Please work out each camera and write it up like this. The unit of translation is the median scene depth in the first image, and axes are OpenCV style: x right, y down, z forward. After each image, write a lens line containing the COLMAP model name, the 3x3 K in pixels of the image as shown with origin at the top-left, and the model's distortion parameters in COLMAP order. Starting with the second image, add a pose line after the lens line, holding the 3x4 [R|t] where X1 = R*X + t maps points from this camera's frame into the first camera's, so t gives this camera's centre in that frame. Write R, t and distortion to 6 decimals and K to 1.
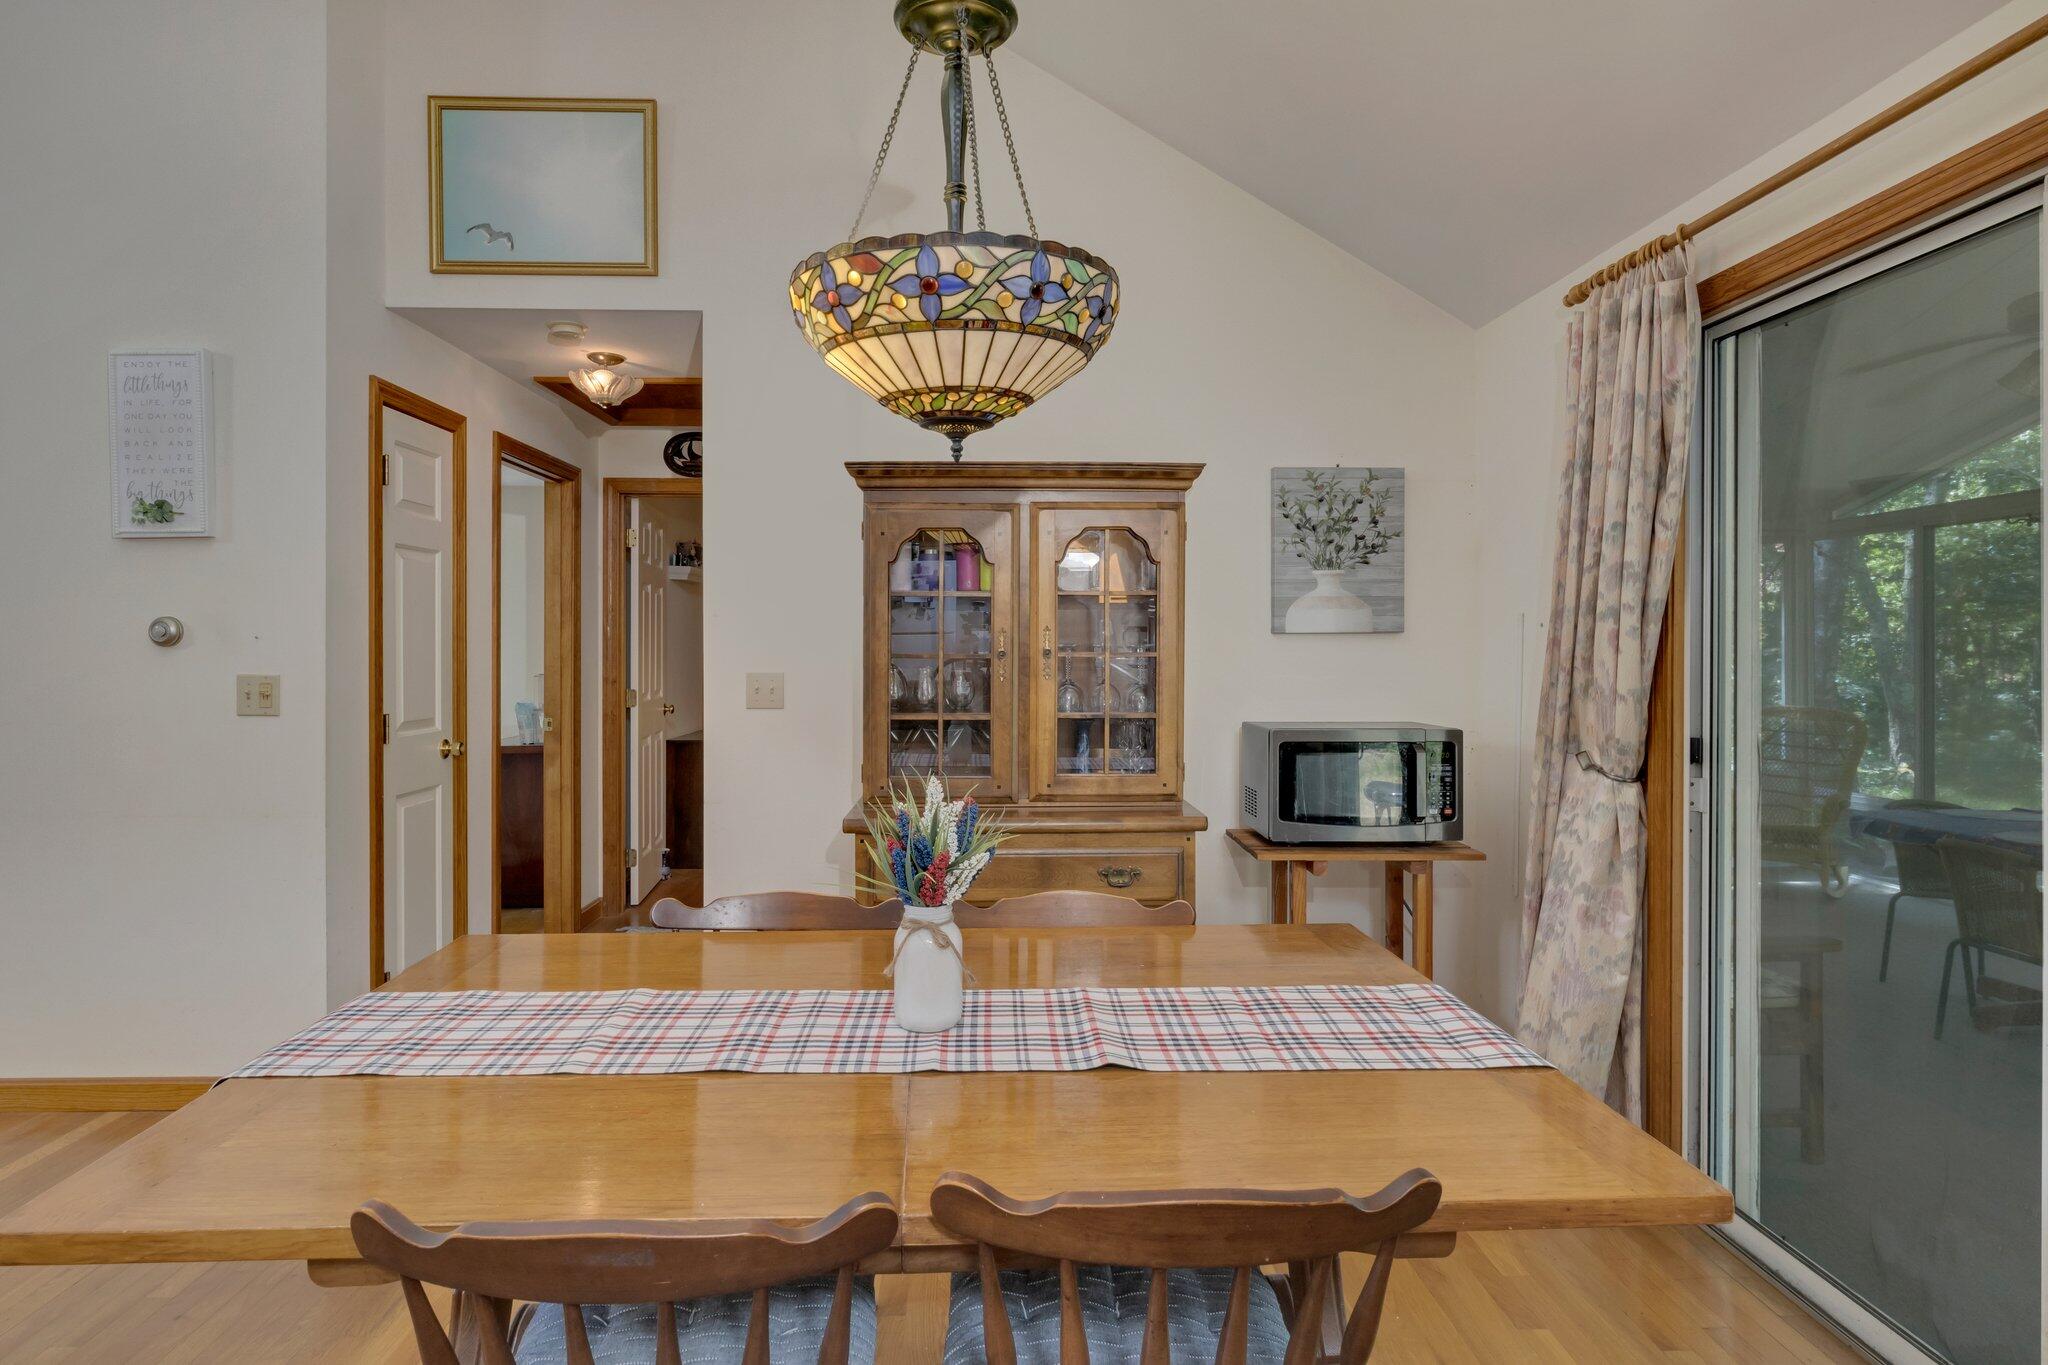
lens RADIAL K [[1080.4, 0, 1023.9], [0, 1080.4, 667.1], [0, 0, 1]] dist [-0.002025, -0.001026]
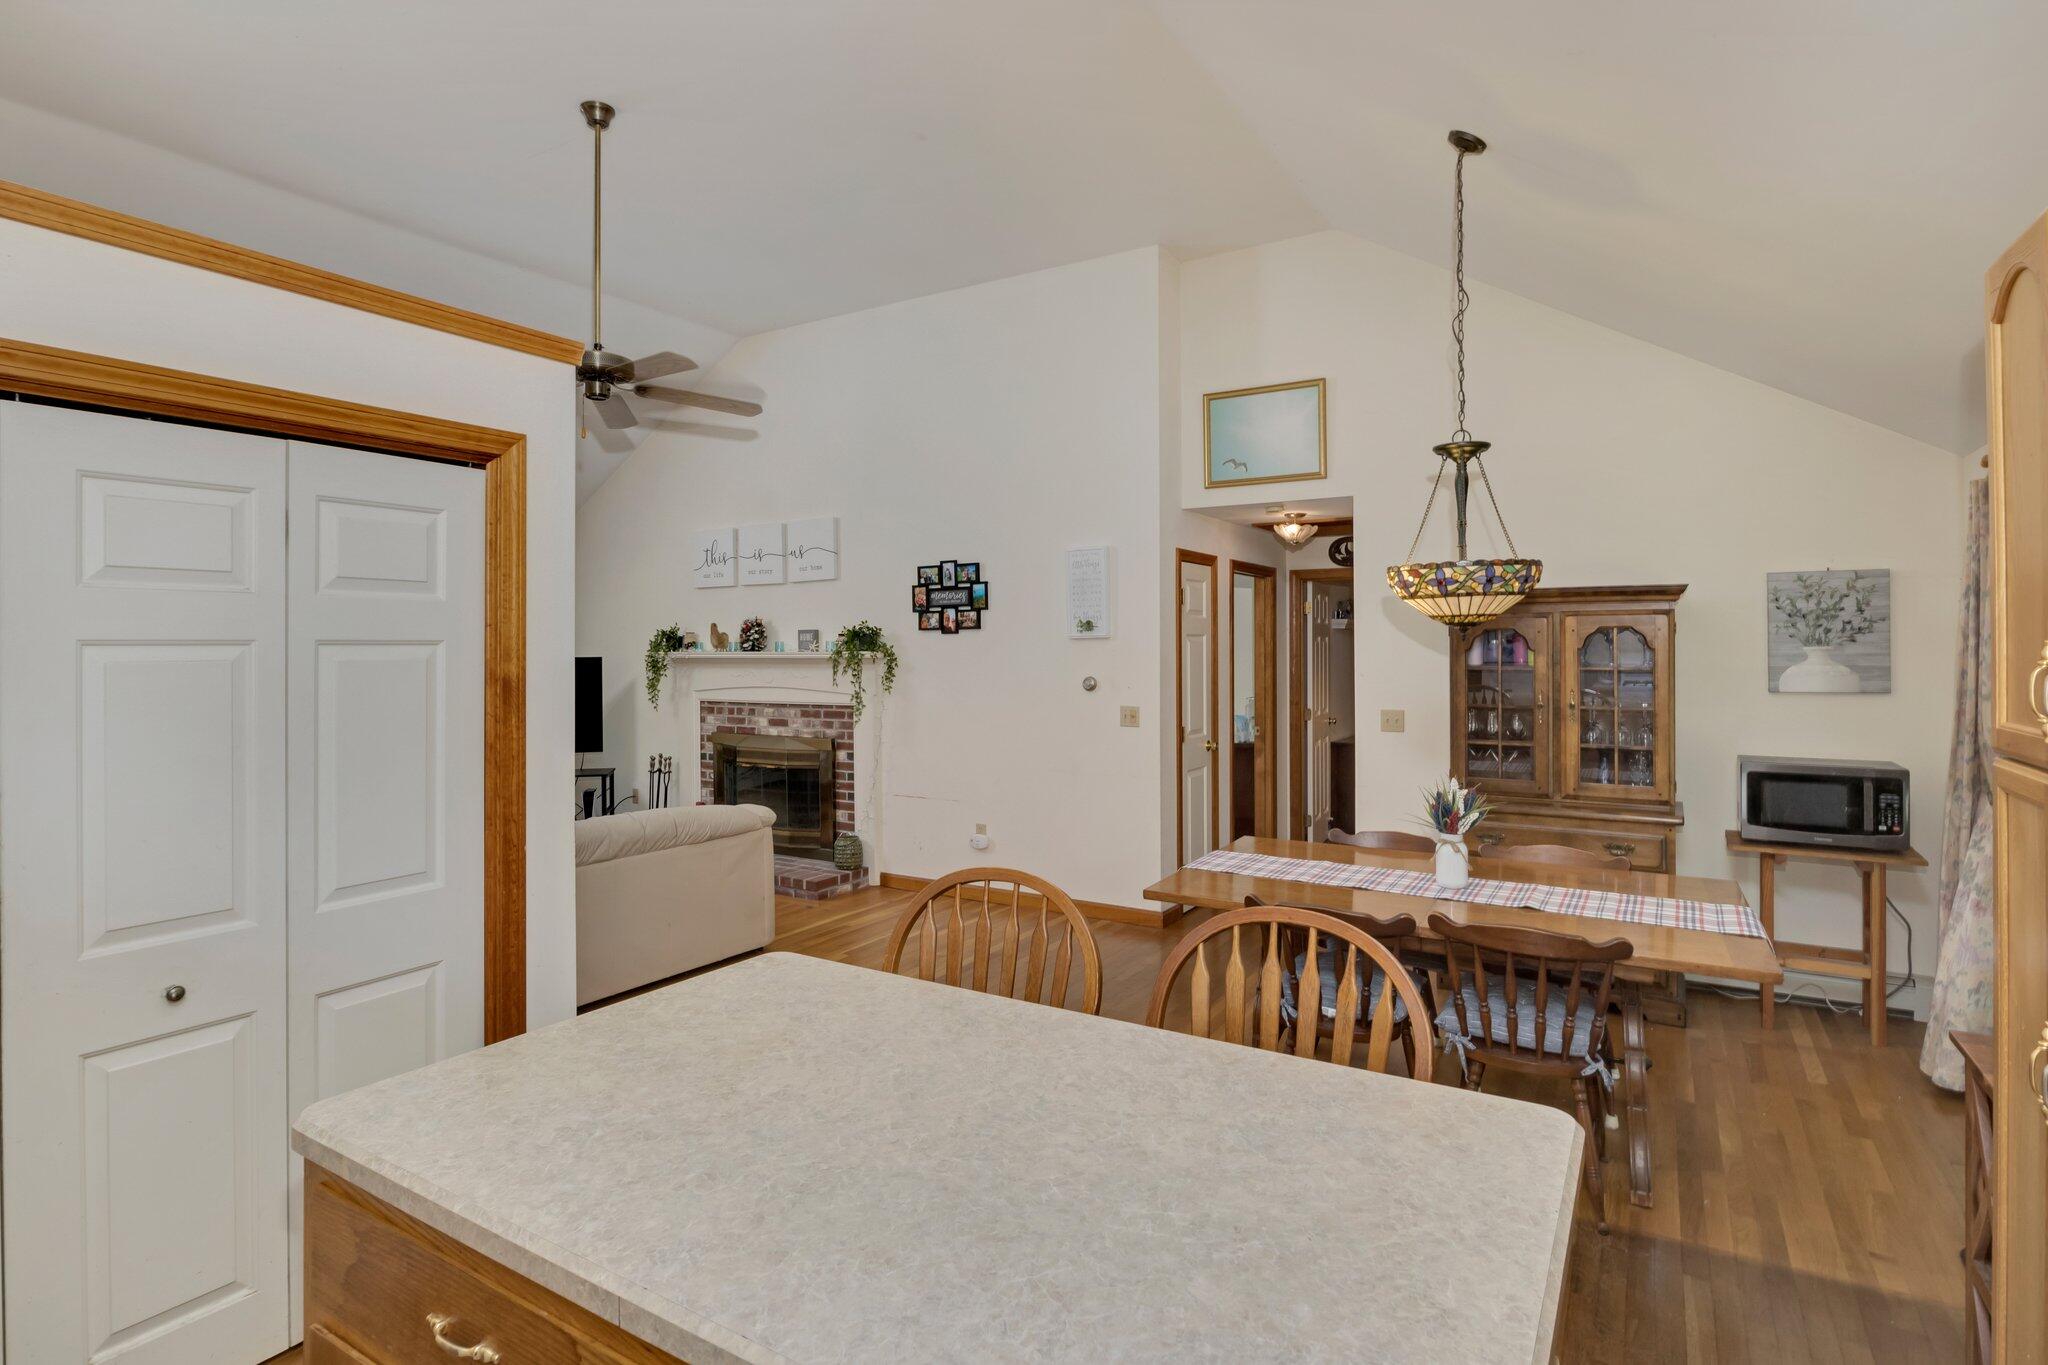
lens RADIAL K [[1080.4, 0, 989.4], [0, 1080.4, 642.2], [0, 0, 1]] dist [-0.002025, -0.001026]
pose [[0.814183, -0.007029, -0.580565, 0.240441], [-0.000113, 0.999925, -0.012265, -0.085445], [0.580608, 0.010052, 0.814121, -0.775992]]
